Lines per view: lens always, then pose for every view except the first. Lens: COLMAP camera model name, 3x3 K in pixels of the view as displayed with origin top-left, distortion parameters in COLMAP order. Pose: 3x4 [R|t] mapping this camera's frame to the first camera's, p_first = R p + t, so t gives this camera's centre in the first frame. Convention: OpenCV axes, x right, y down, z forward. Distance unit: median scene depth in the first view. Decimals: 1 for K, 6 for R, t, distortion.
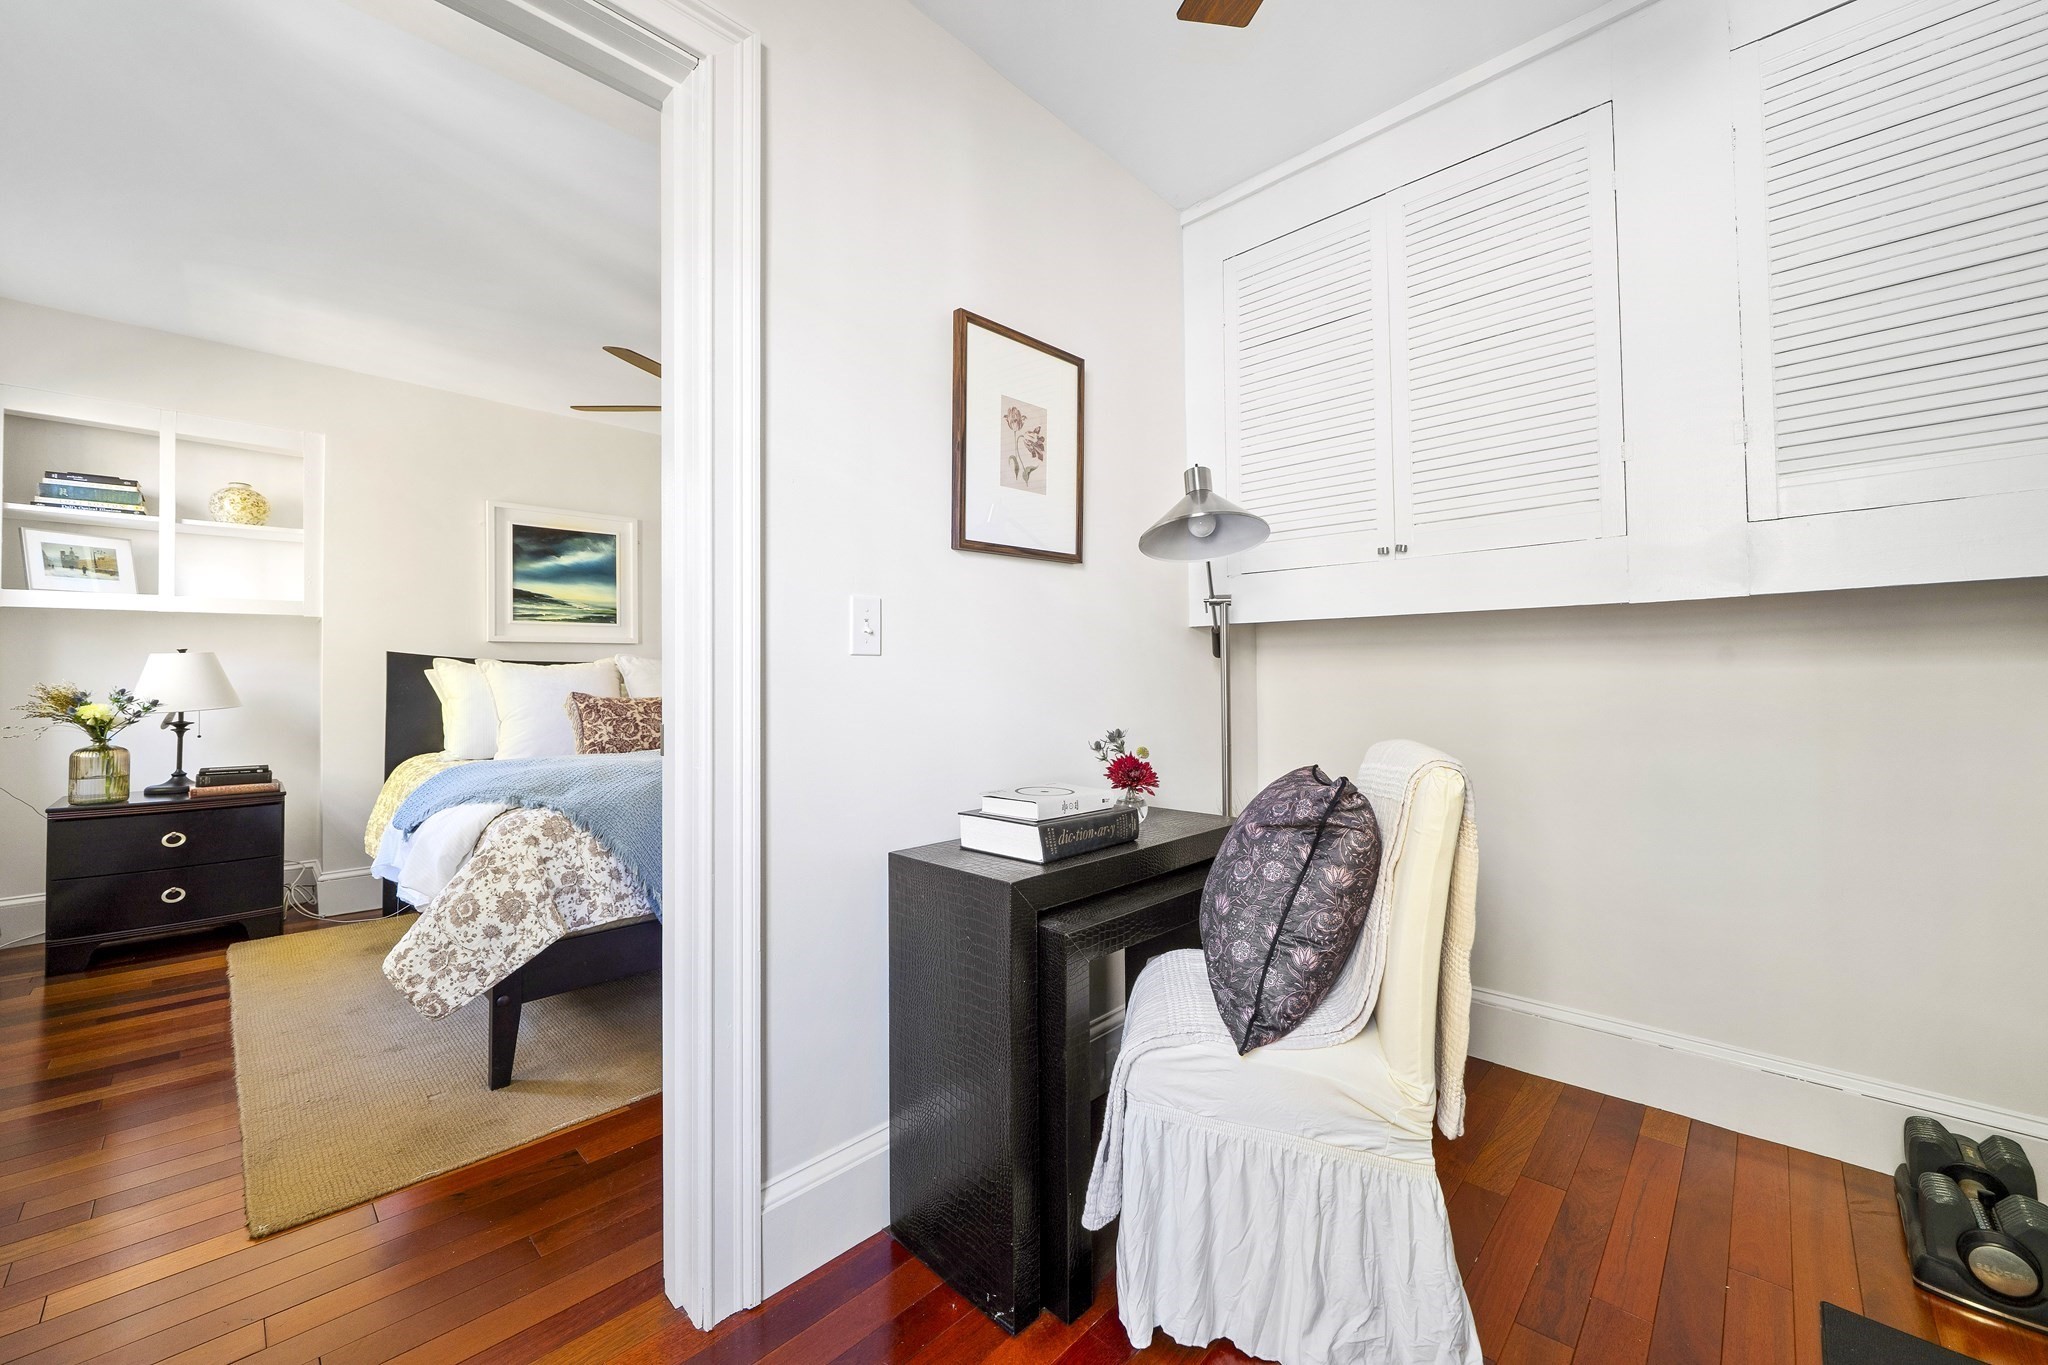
lens RADIAL K [[775.8, 0, 1031.3], [0, 775.8, 669.1], [0, 0, 1]] dist [-0.002885, 0.000149]
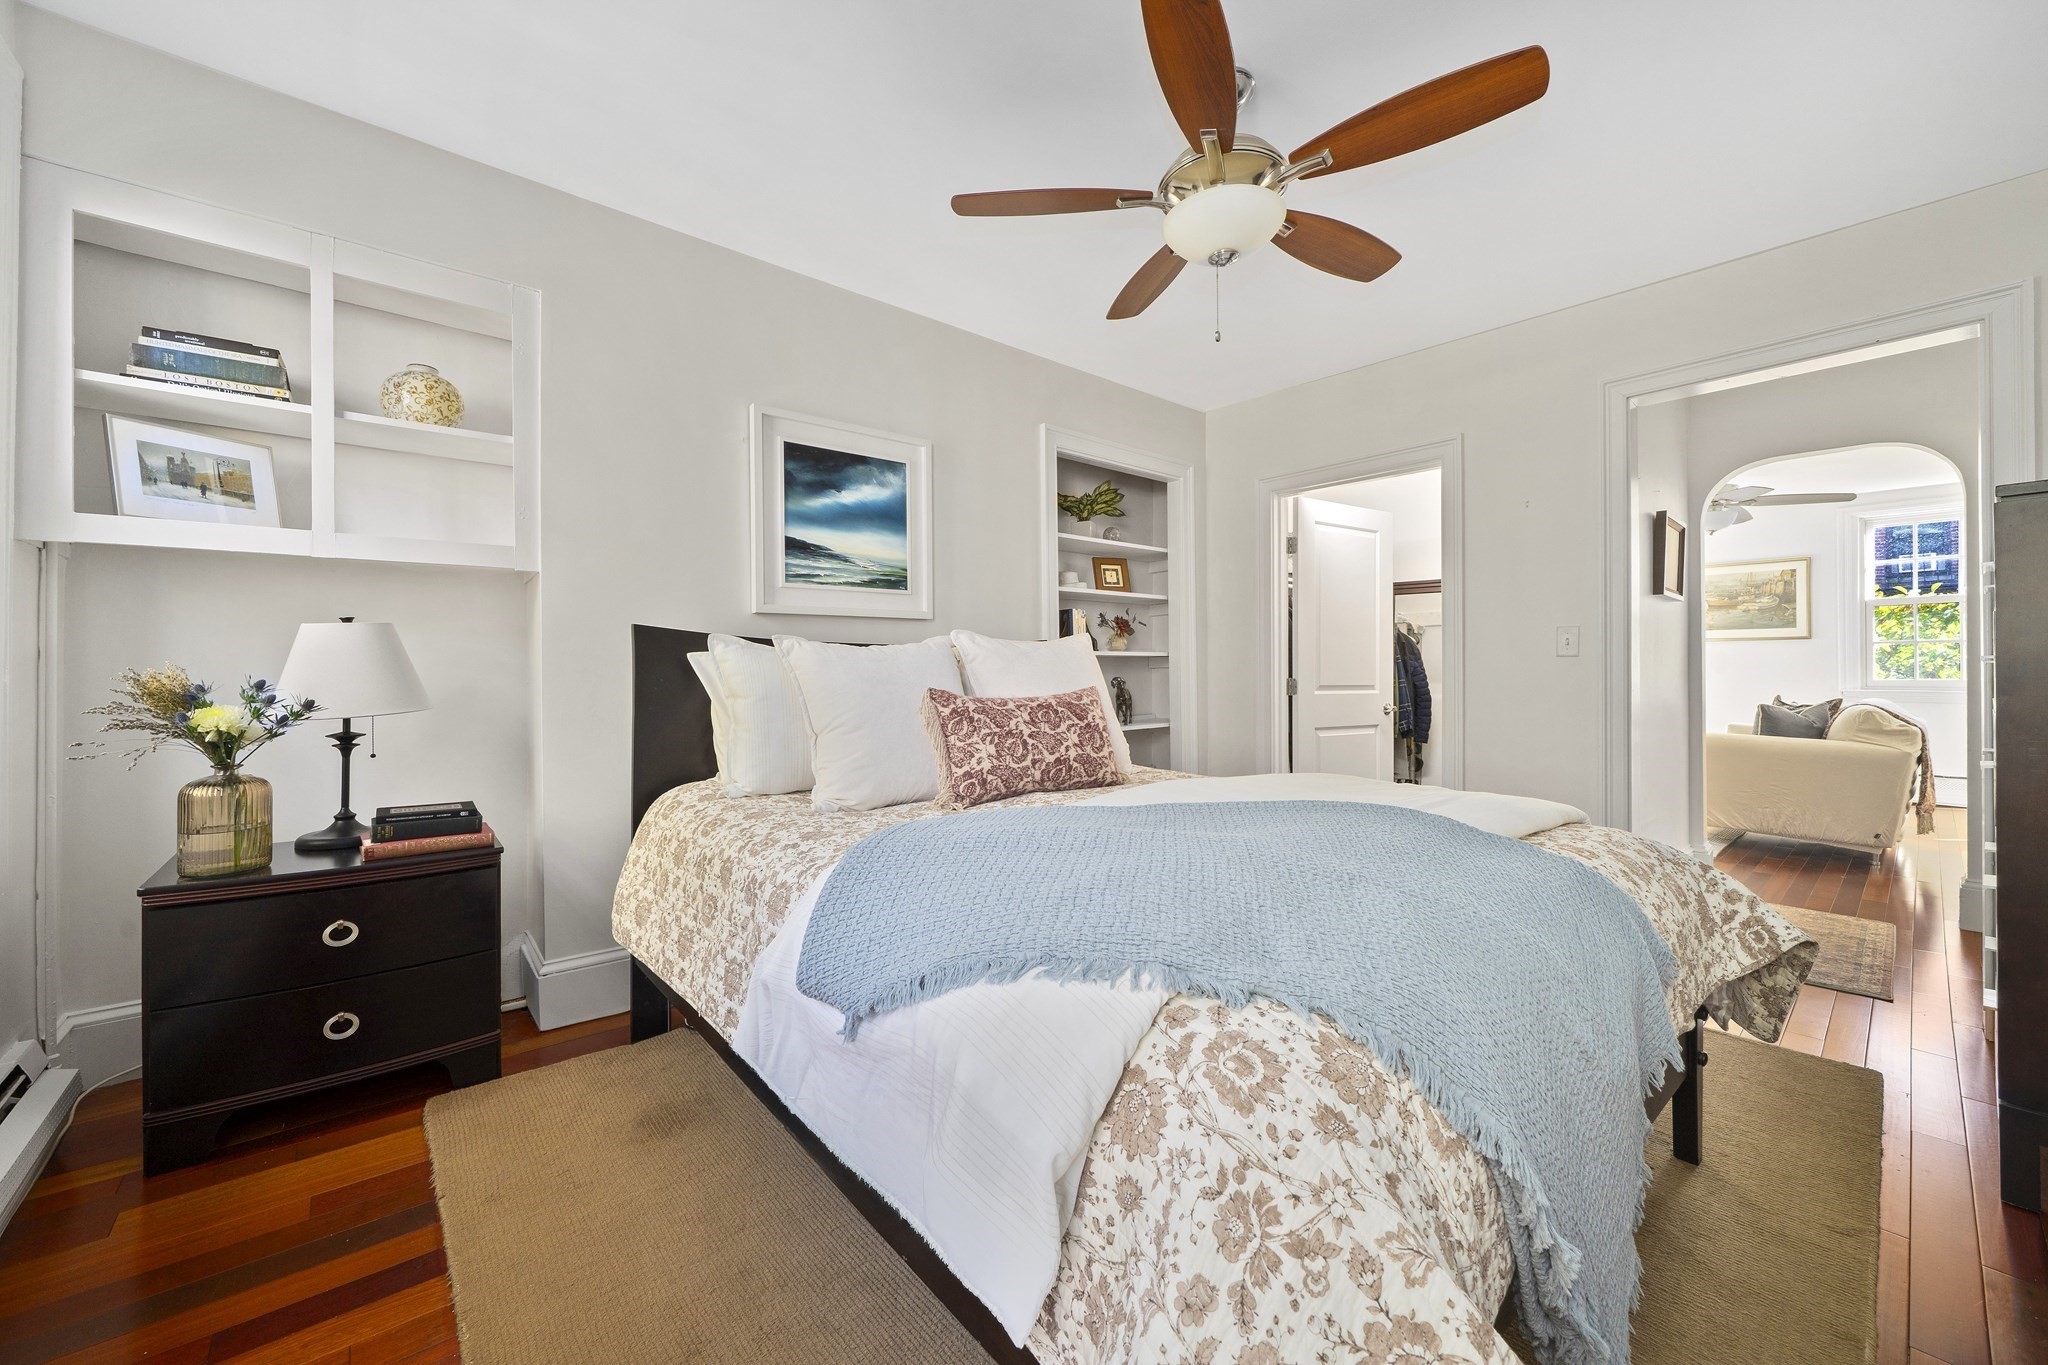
lens RADIAL K [[775.8, 0, 1034.1], [0, 775.8, 677.0], [0, 0, 1]] dist [-0.002885, 0.000149]
pose [[0.995916, 0.003631, -0.090211, -0.484152], [-0.002297, 0.999887, 0.014881, 0.012061], [0.090255, -0.014613, 0.995812, 0.422318]]
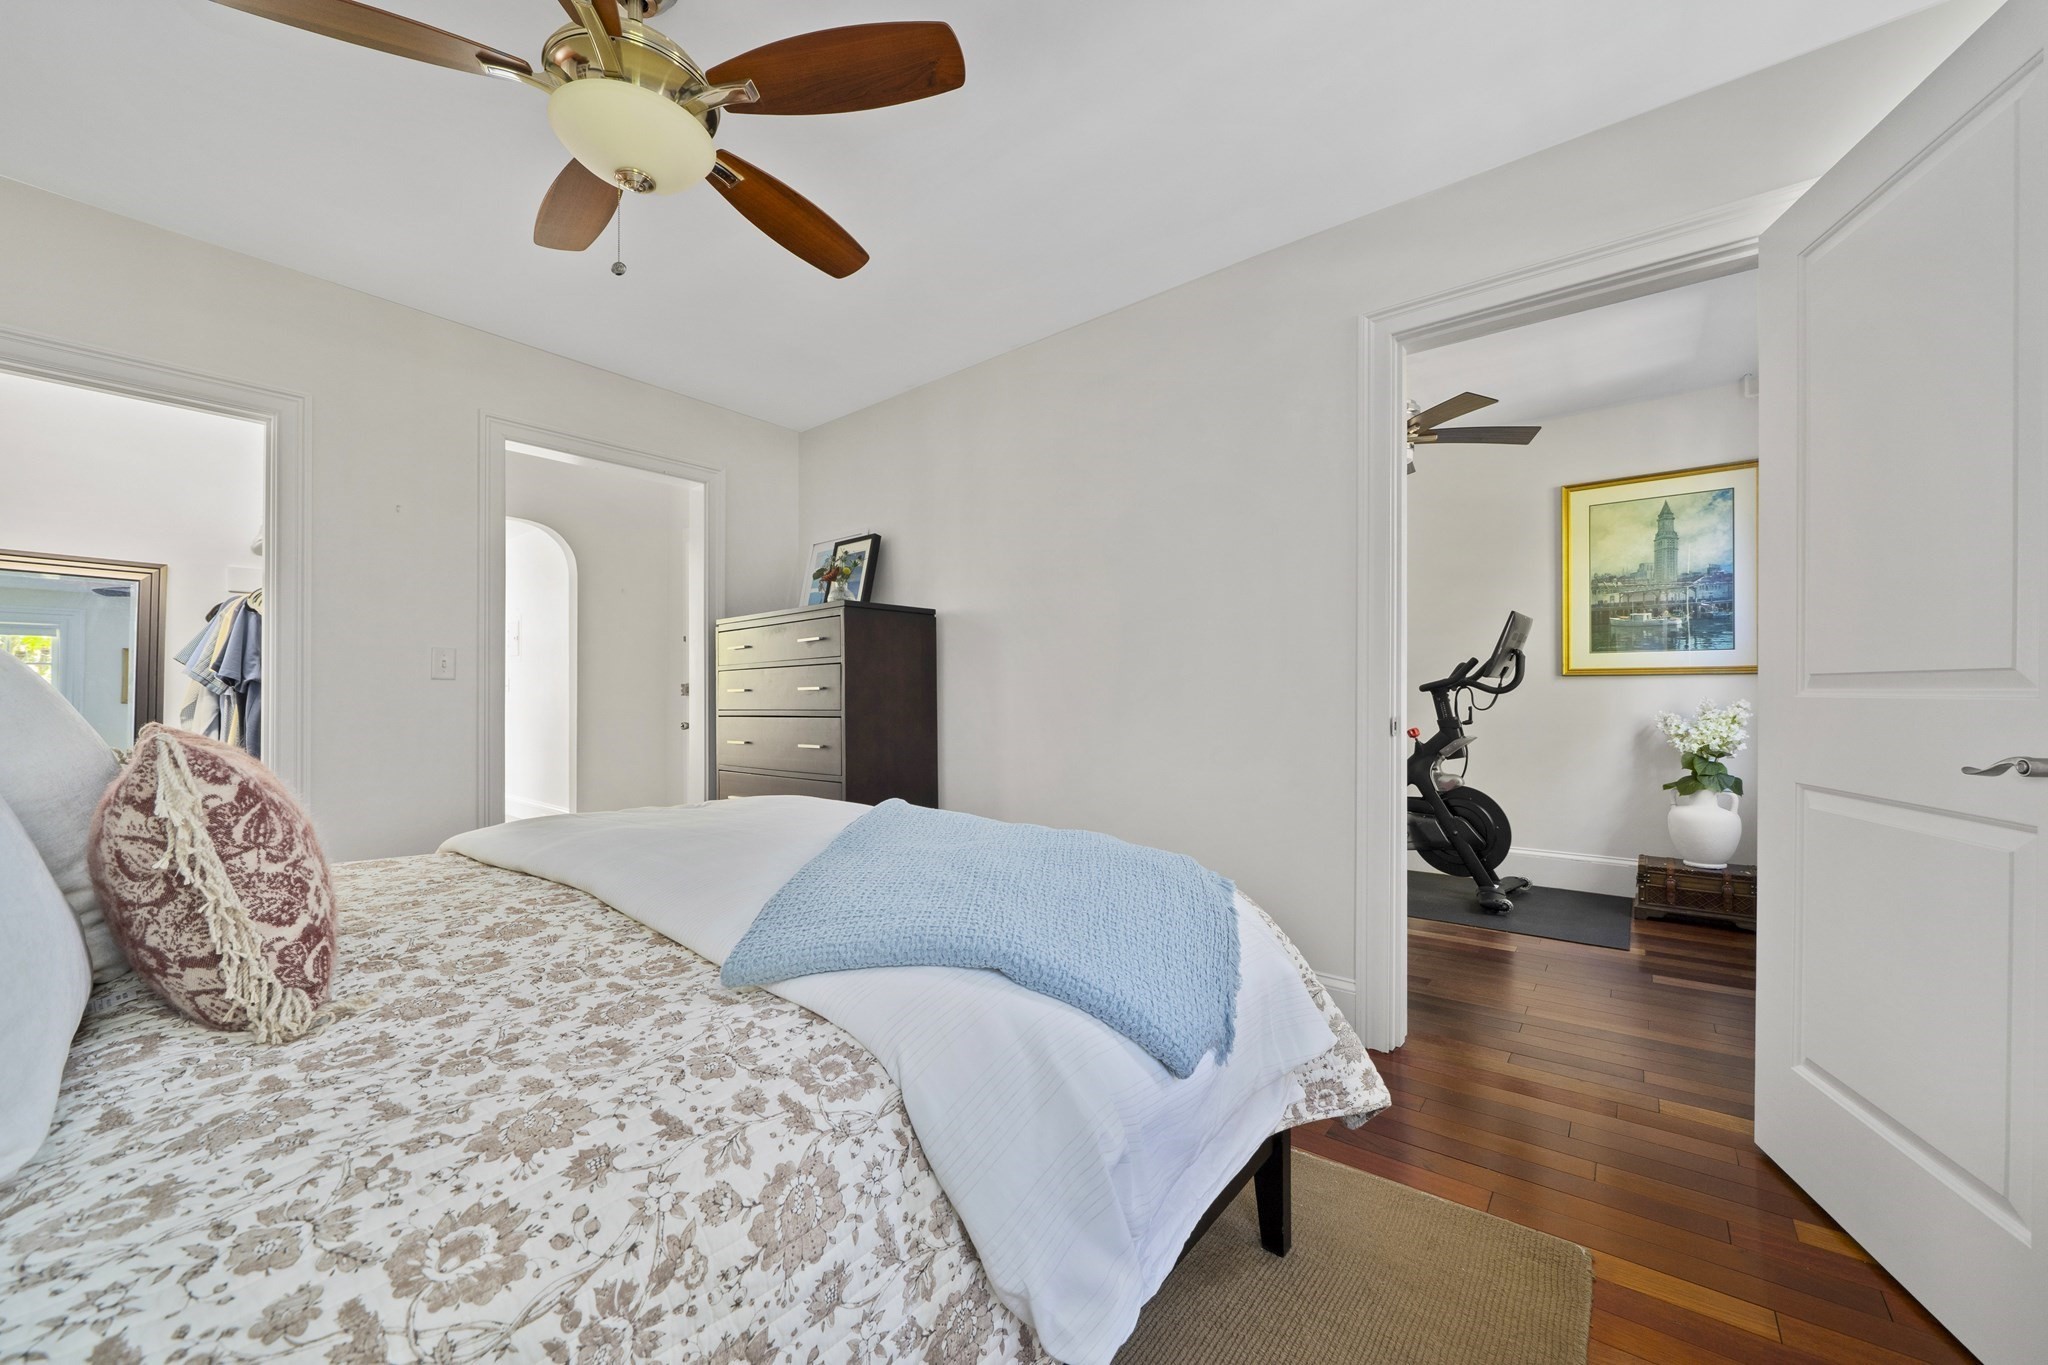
lens RADIAL K [[775.8, 0, 1036.6], [0, 775.8, 684.4], [0, 0, 1]] dist [-0.002885, 0.000149]
pose [[-0.147470, 0.006146, 0.989047, -0.899290], [-0.004280, 0.999967, -0.006852, 0.017038], [-0.989057, -0.005244, -0.147438, 0.849346]]
